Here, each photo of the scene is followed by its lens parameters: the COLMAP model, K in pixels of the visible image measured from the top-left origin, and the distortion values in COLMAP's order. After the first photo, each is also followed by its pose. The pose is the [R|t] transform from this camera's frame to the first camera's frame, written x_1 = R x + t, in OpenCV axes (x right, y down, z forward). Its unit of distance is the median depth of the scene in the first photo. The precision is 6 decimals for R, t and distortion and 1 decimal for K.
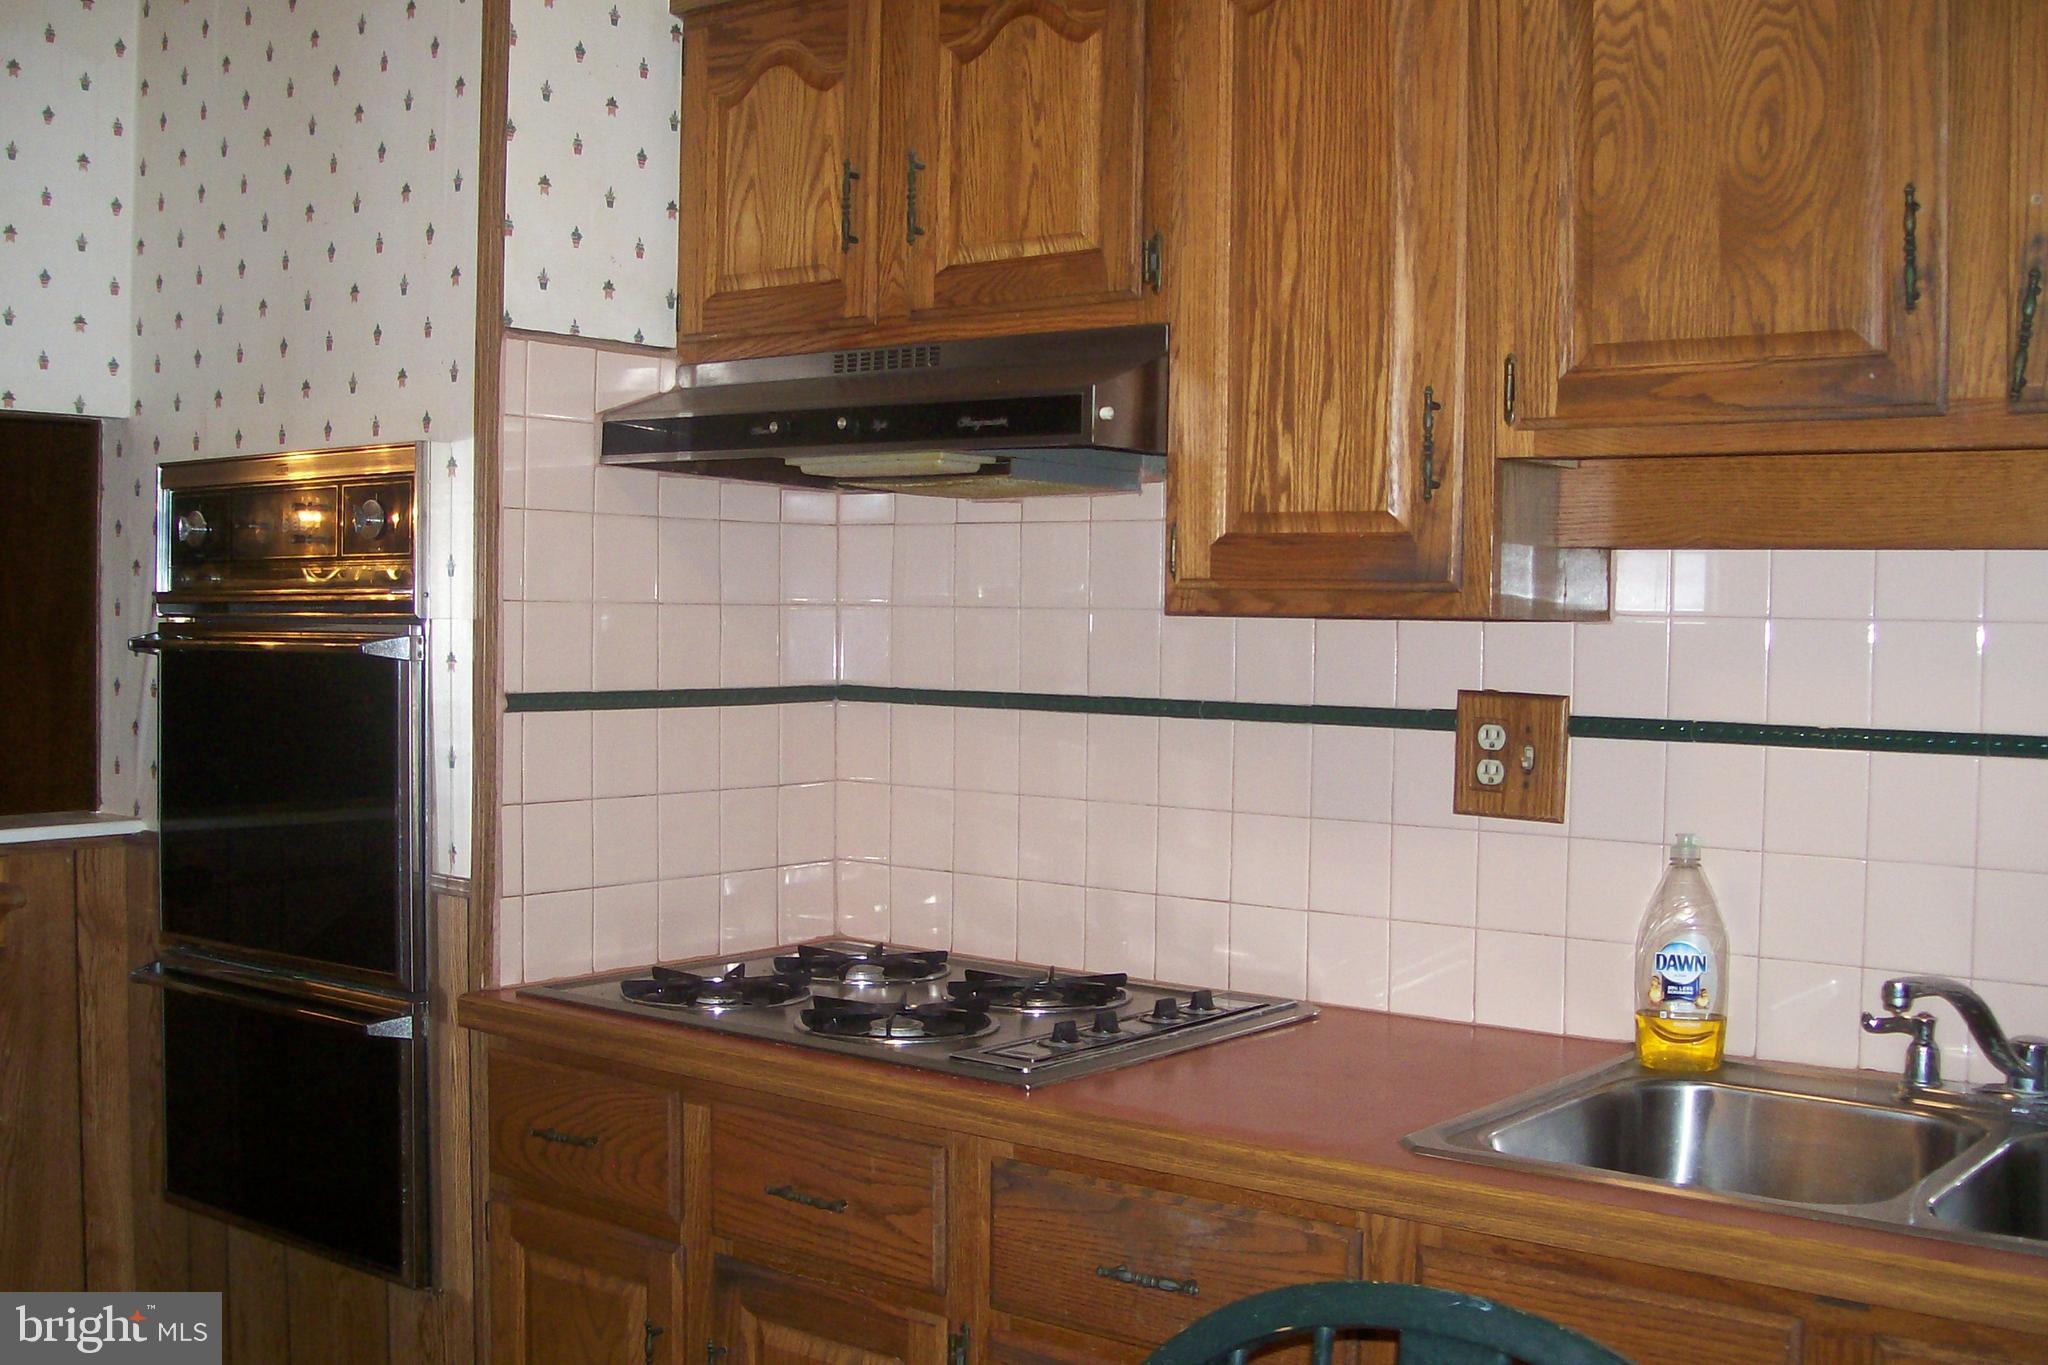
lens RADIAL K [[2193.6, 0, 1024.0], [0, 2193.6, 682.5], [0, 0, 1]] dist [-0.187928, 0.138075]
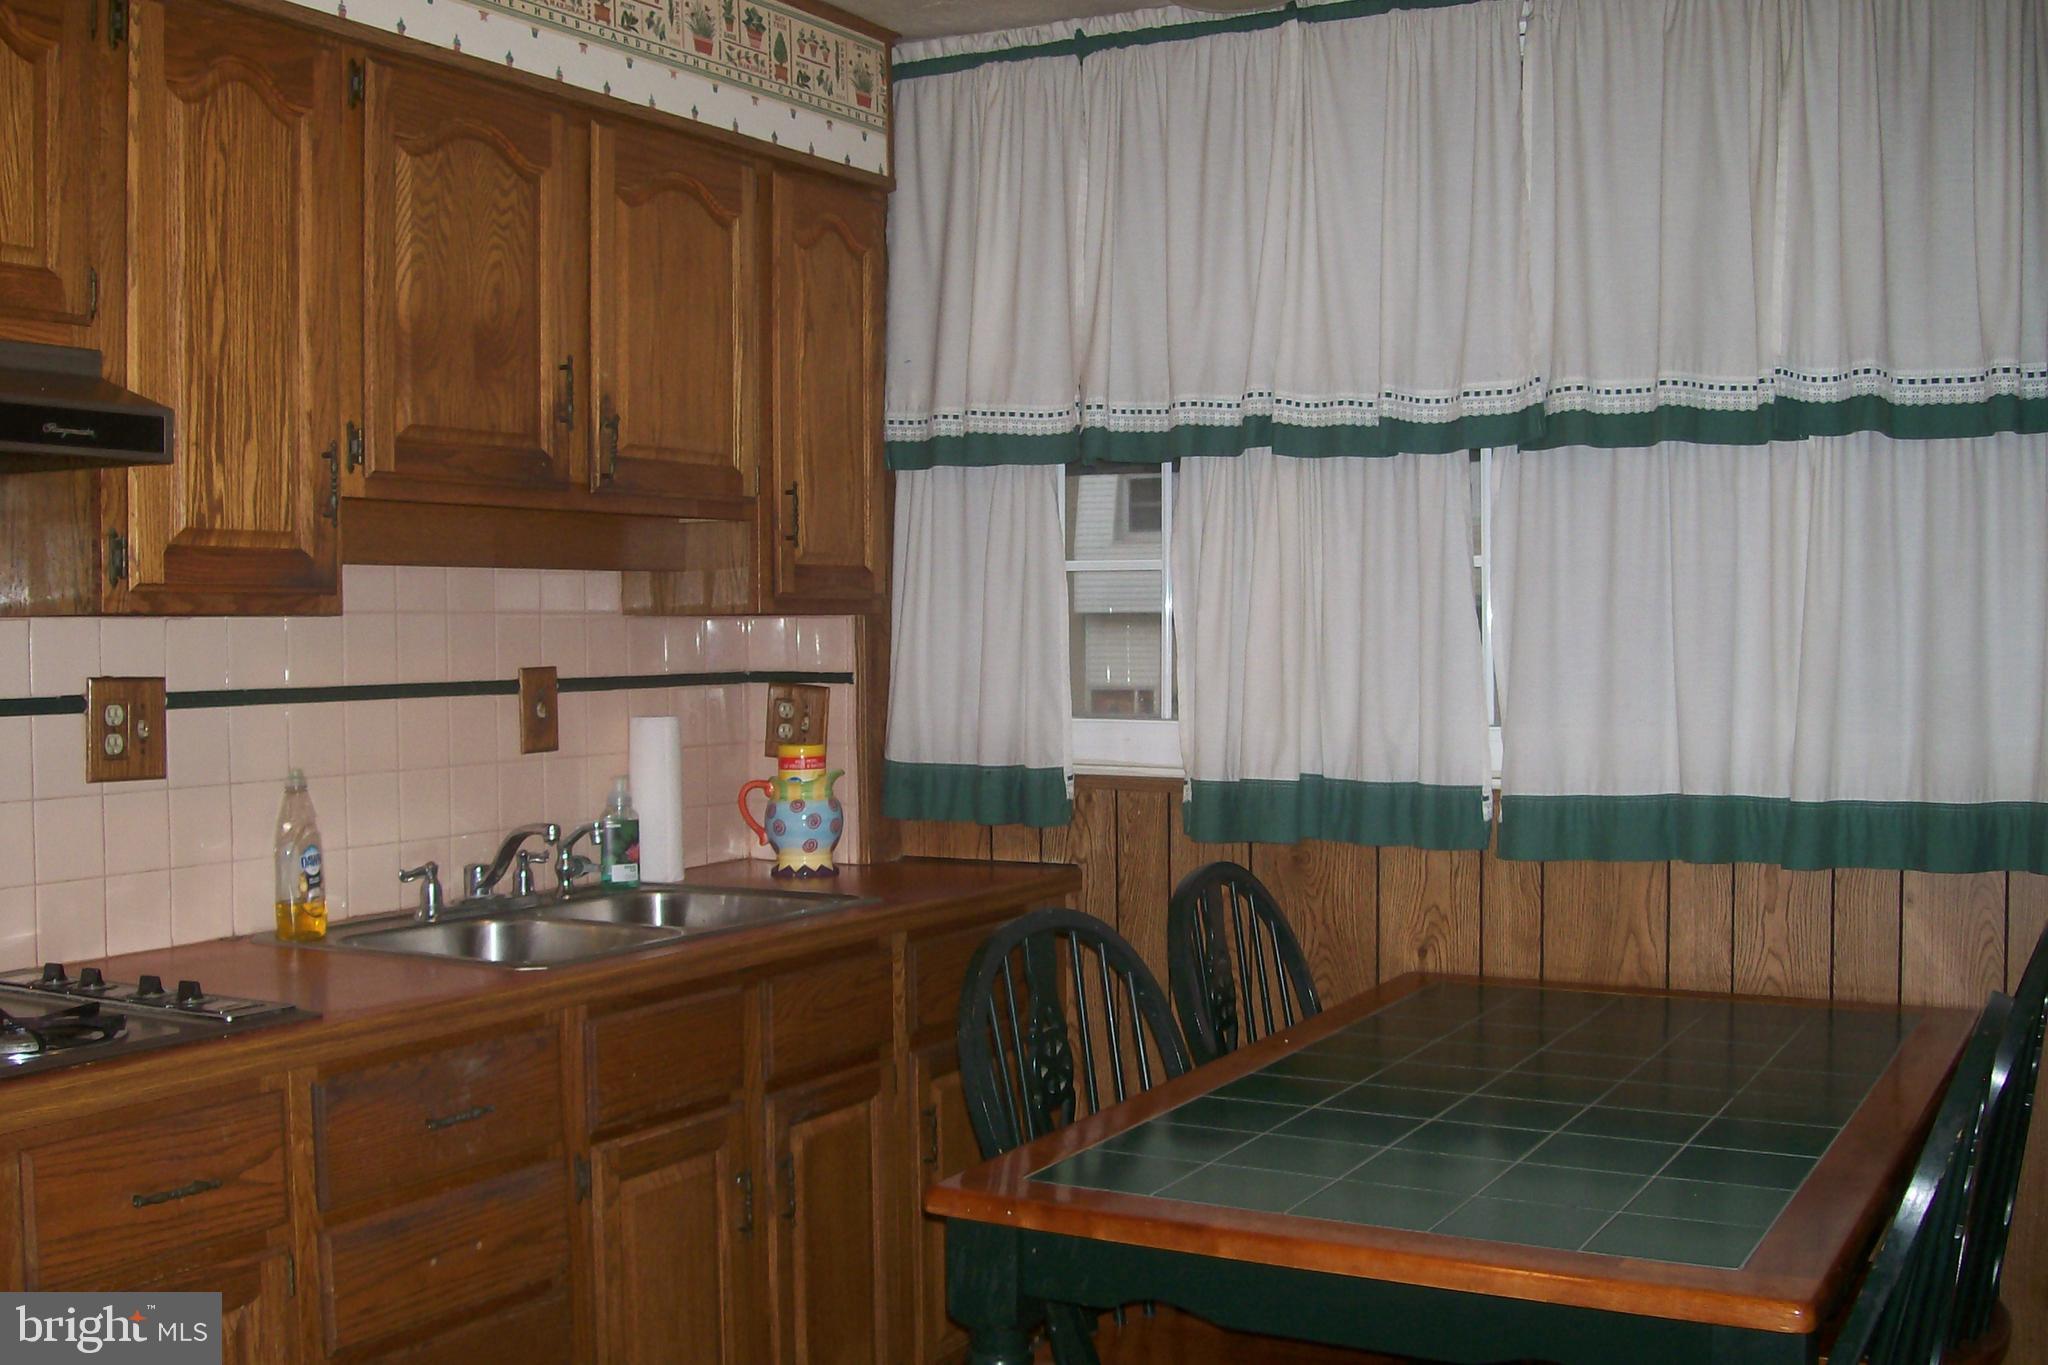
lens RADIAL K [[2193.6, 0, 1024.0], [0, 2193.6, 682.5], [0, 0, 1]] dist [-0.187928, 0.138075]
pose [[-0.148486, -0.039267, 0.988135, -1.123432], [0.035256, 0.998366, 0.044972, -0.030889], [-0.988286, 0.041515, -0.146859, 0.739268]]
